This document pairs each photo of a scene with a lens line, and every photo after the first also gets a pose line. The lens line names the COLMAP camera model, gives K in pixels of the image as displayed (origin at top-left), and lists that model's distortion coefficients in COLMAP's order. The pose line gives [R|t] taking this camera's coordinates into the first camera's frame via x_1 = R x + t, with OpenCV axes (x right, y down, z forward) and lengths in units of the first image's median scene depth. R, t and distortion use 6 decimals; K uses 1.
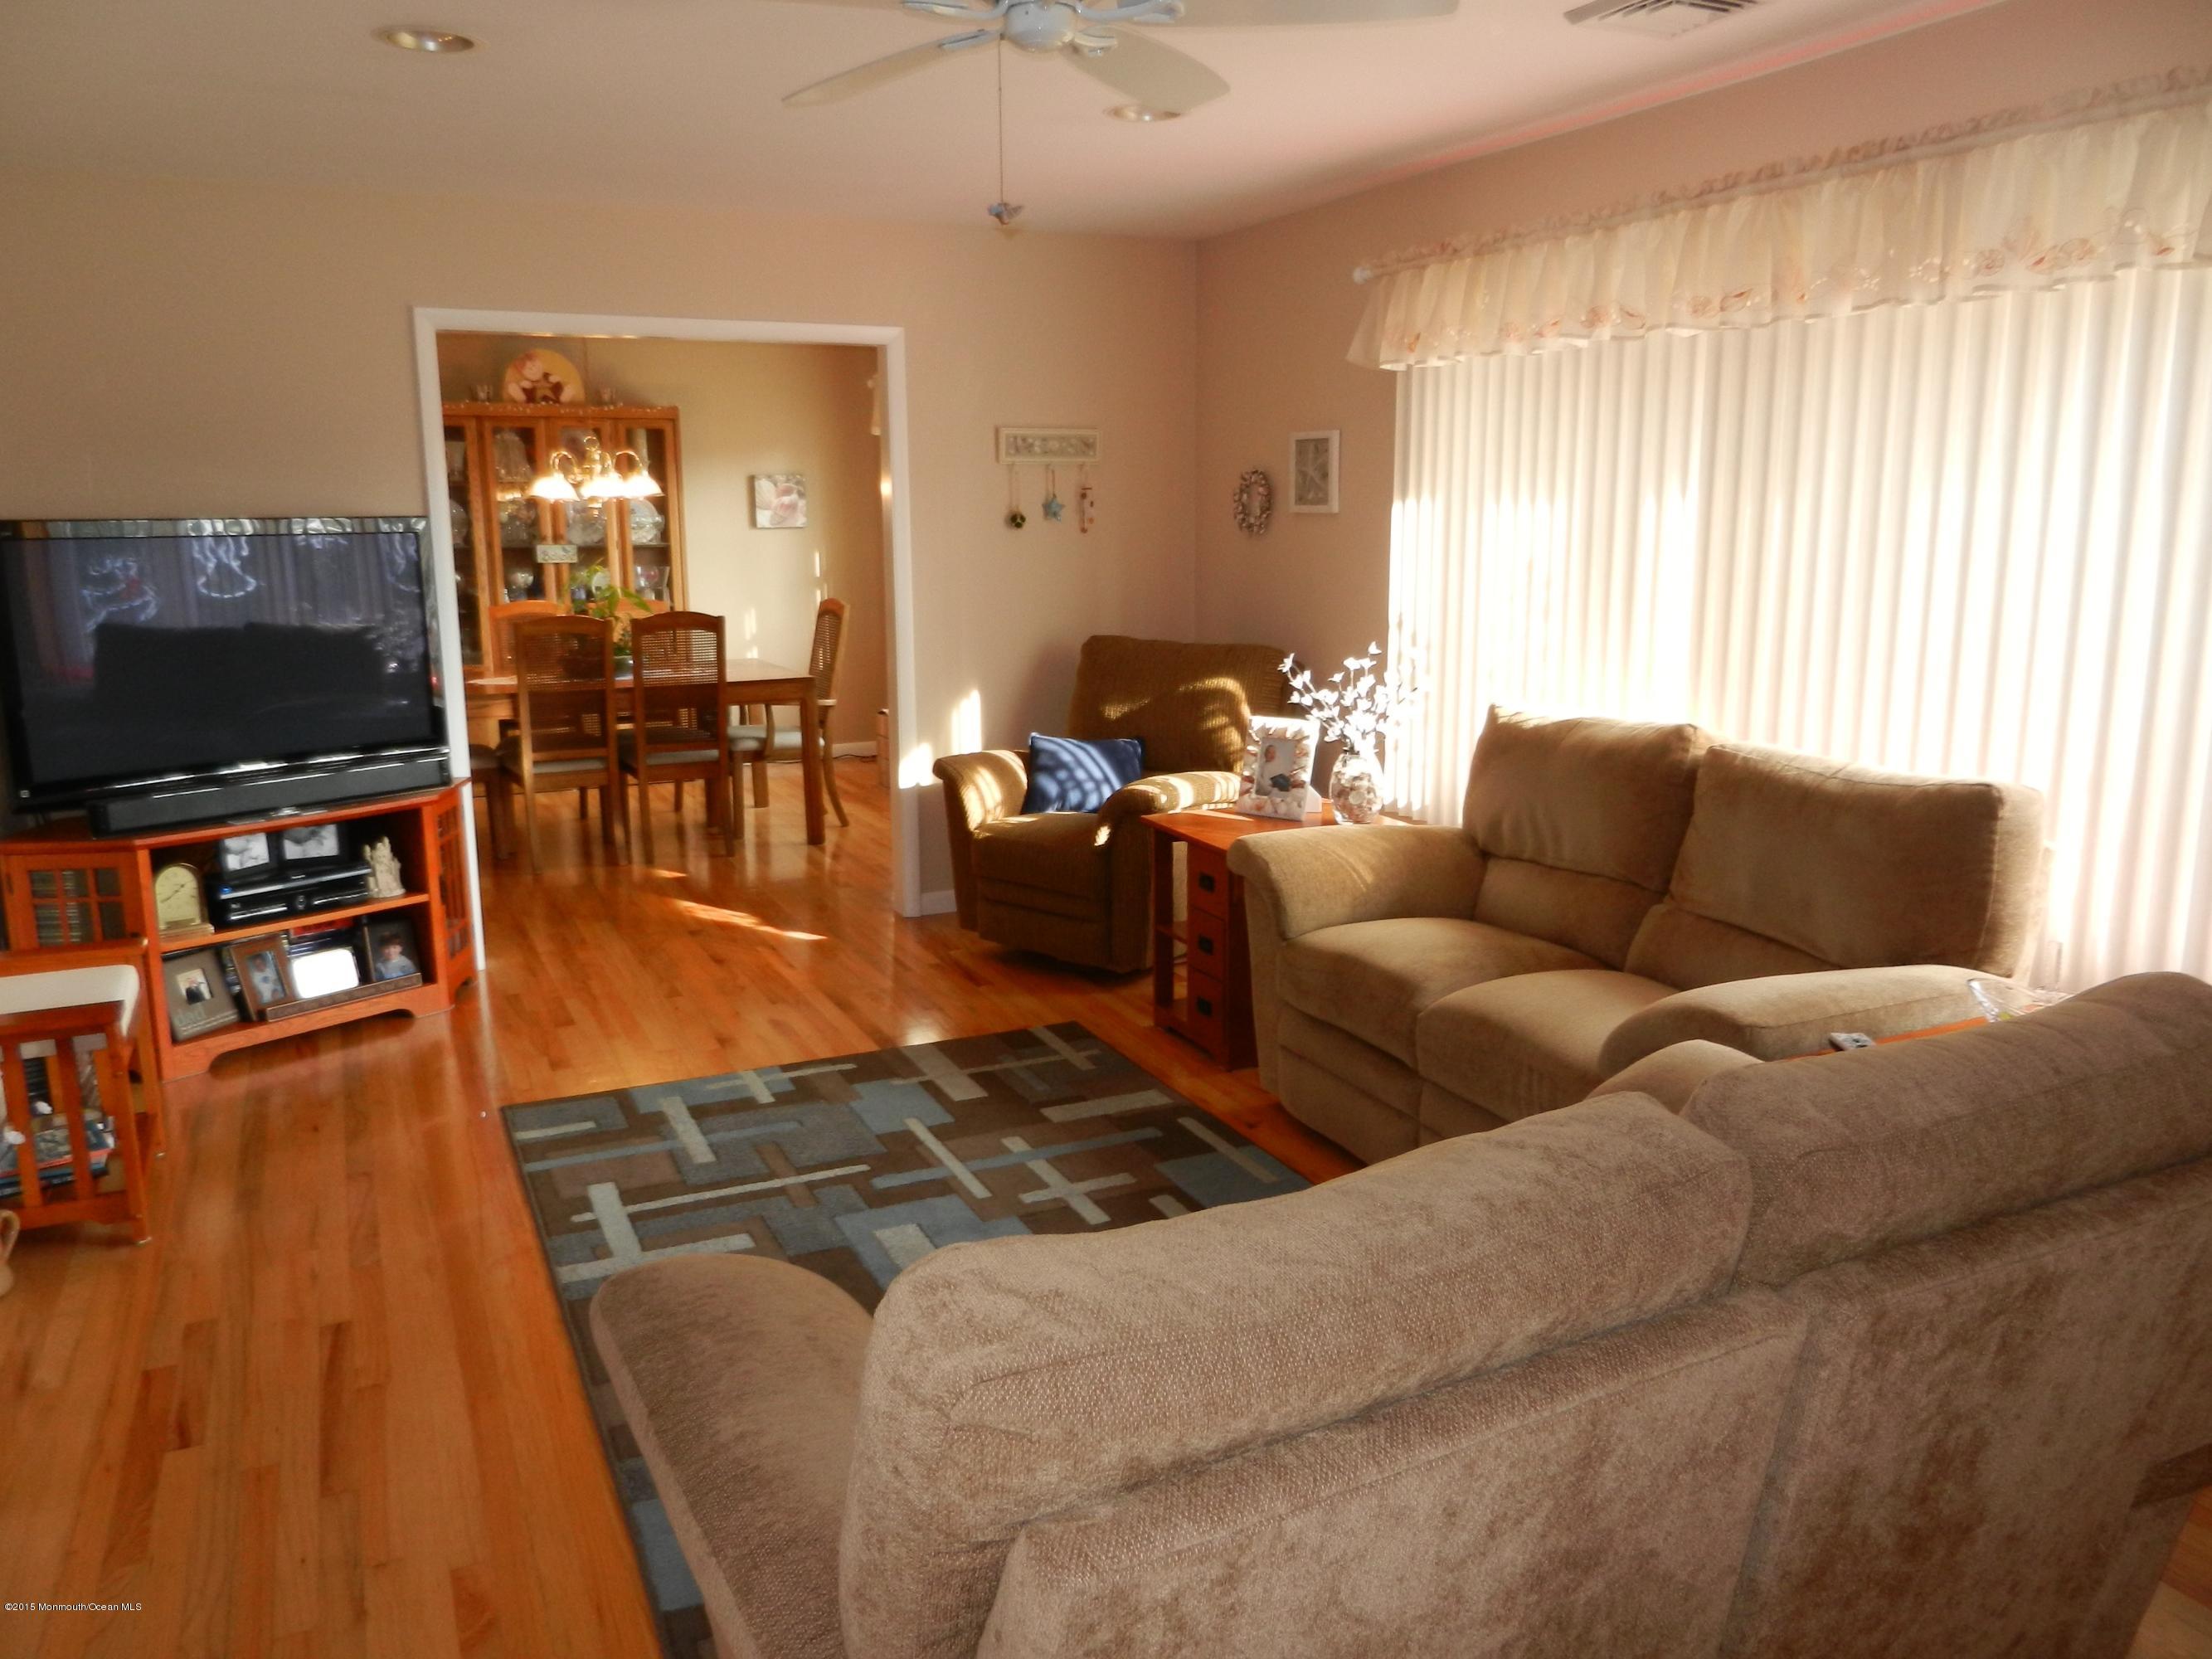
lens RADIAL K [[1631.8, 0, 1106.0], [0, 1631.8, 829.5], [0, 0, 1]] dist [0.002612, 0.002749]
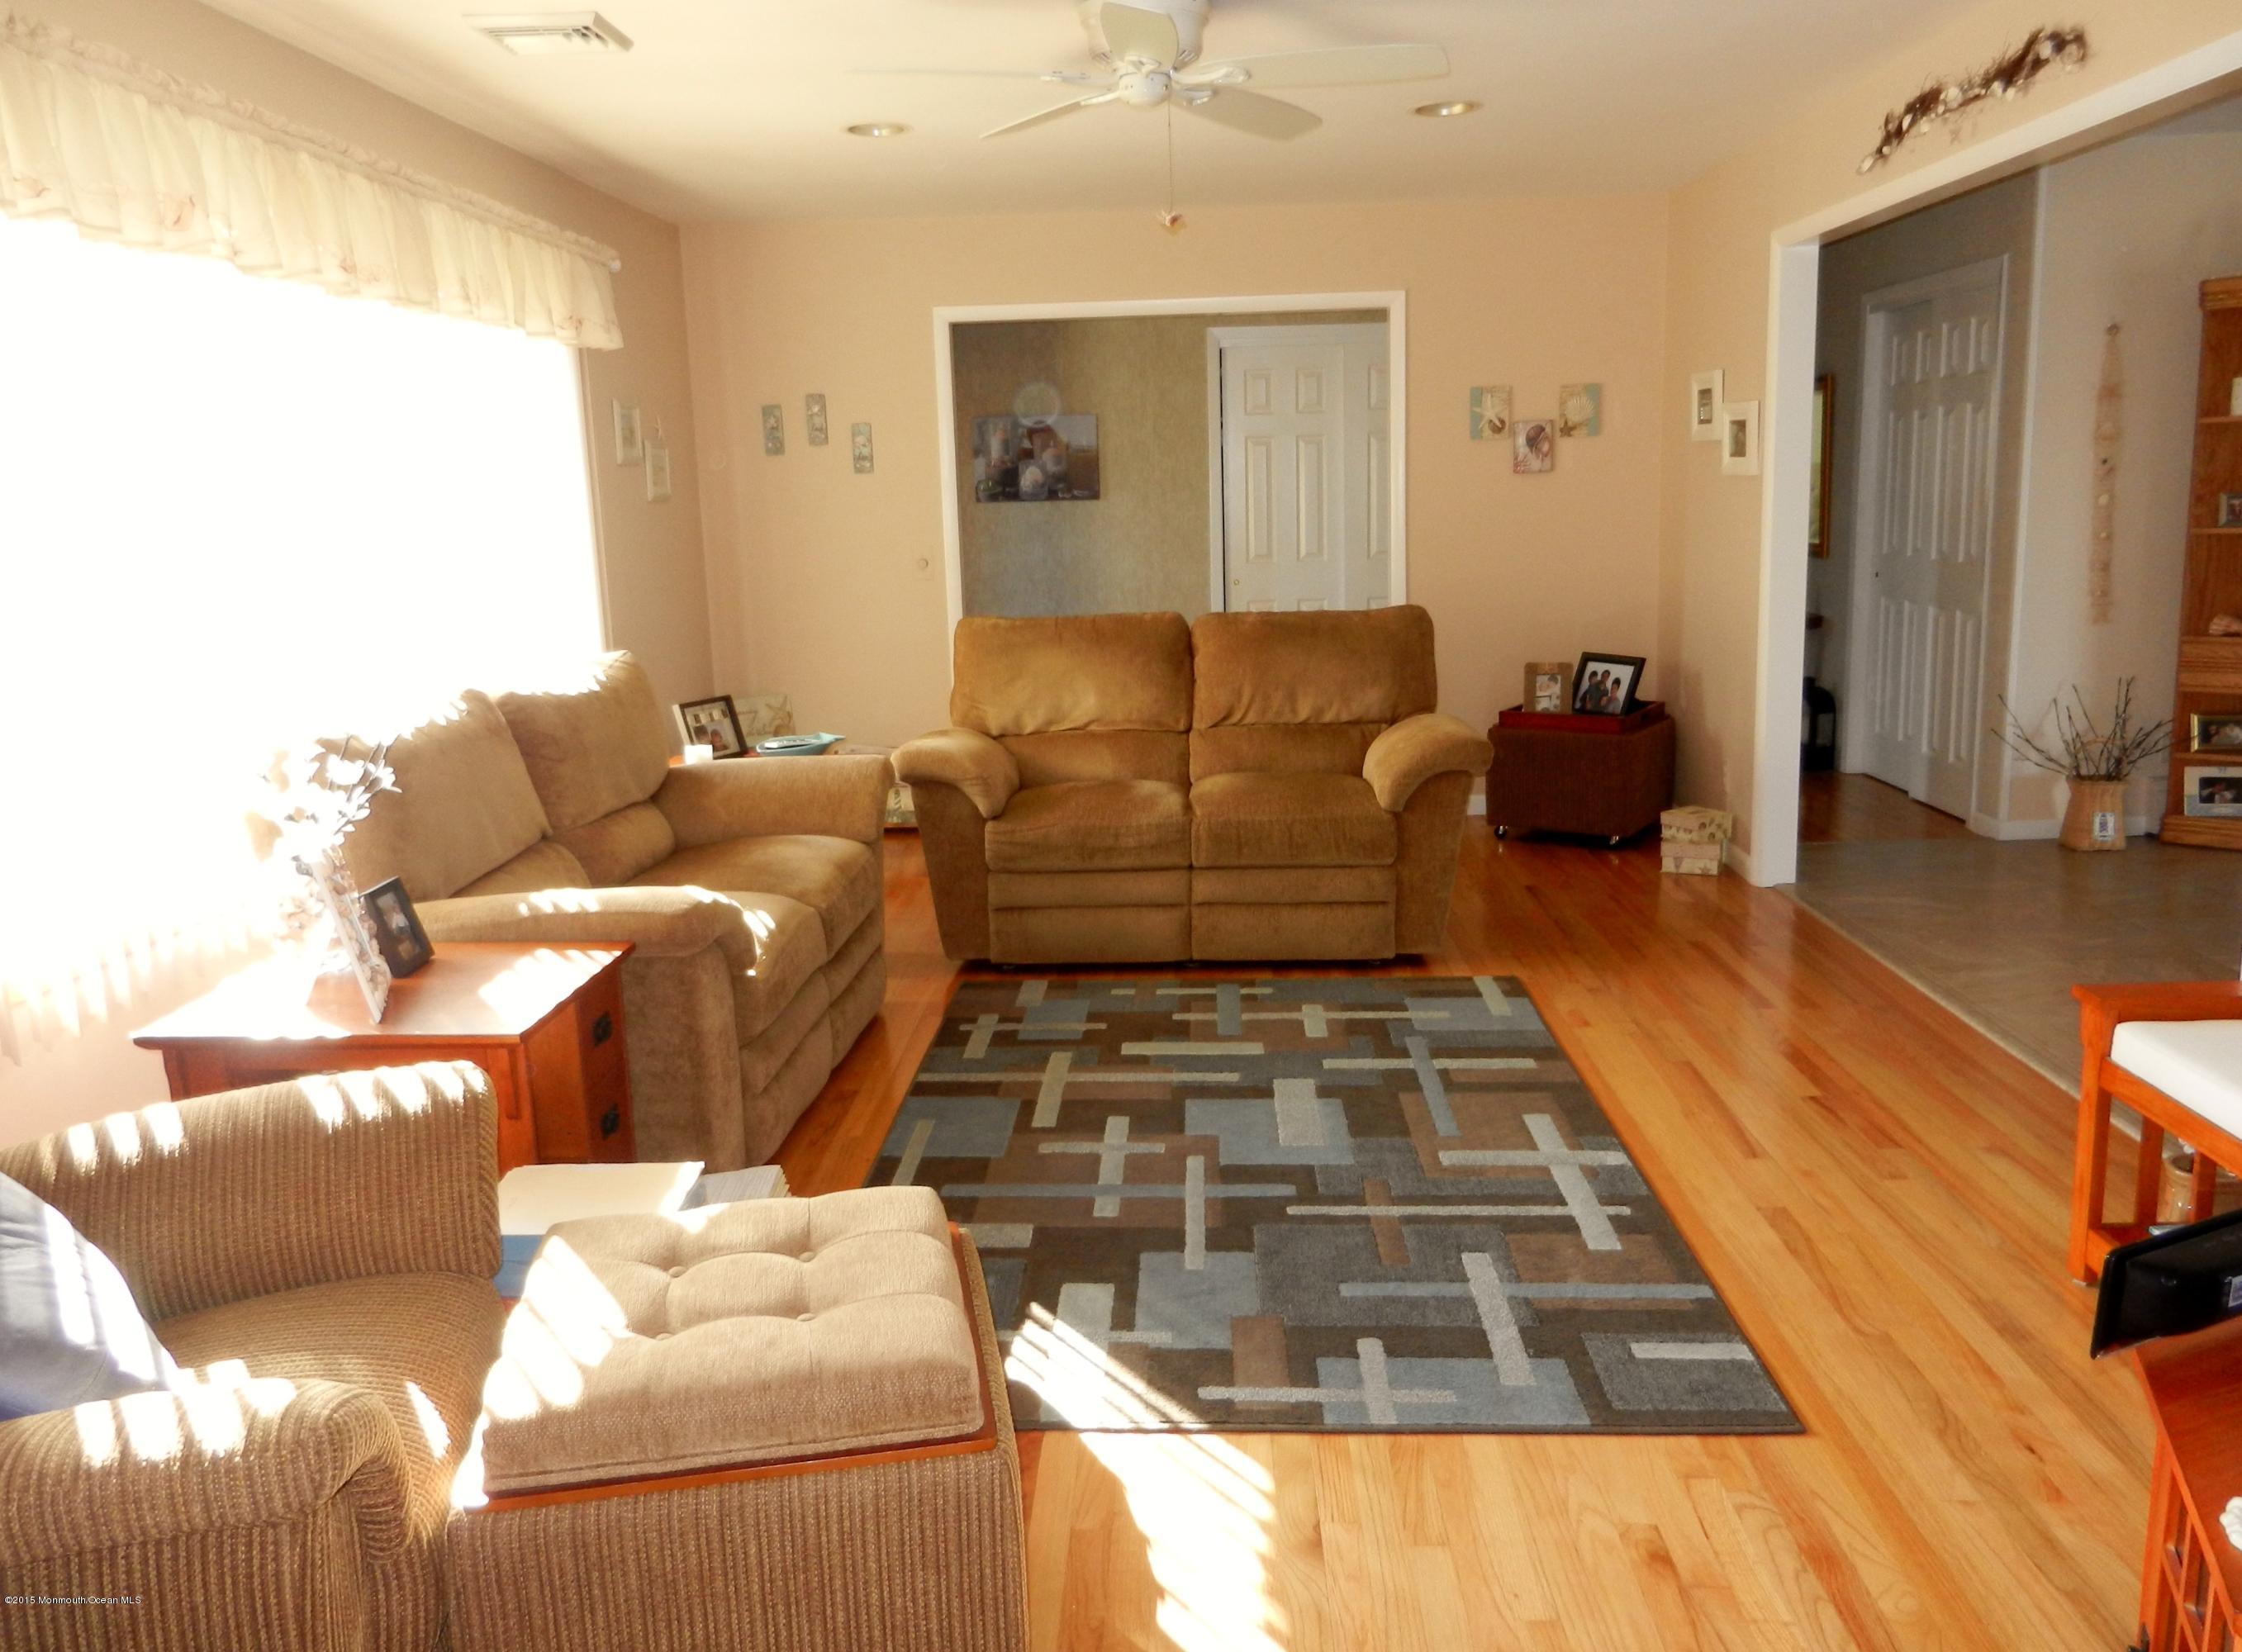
lens RADIAL K [[1713.0, 0, 1121.0], [0, 1713.0, 826.0], [0, 0, 1]] dist [0.010287, 0.000222]
pose [[-0.884144, -0.051690, 0.464347, -0.452528], [0.135406, 0.922859, 0.360551, -0.297149], [-0.447164, 0.381654, -0.808940, 1.611261]]
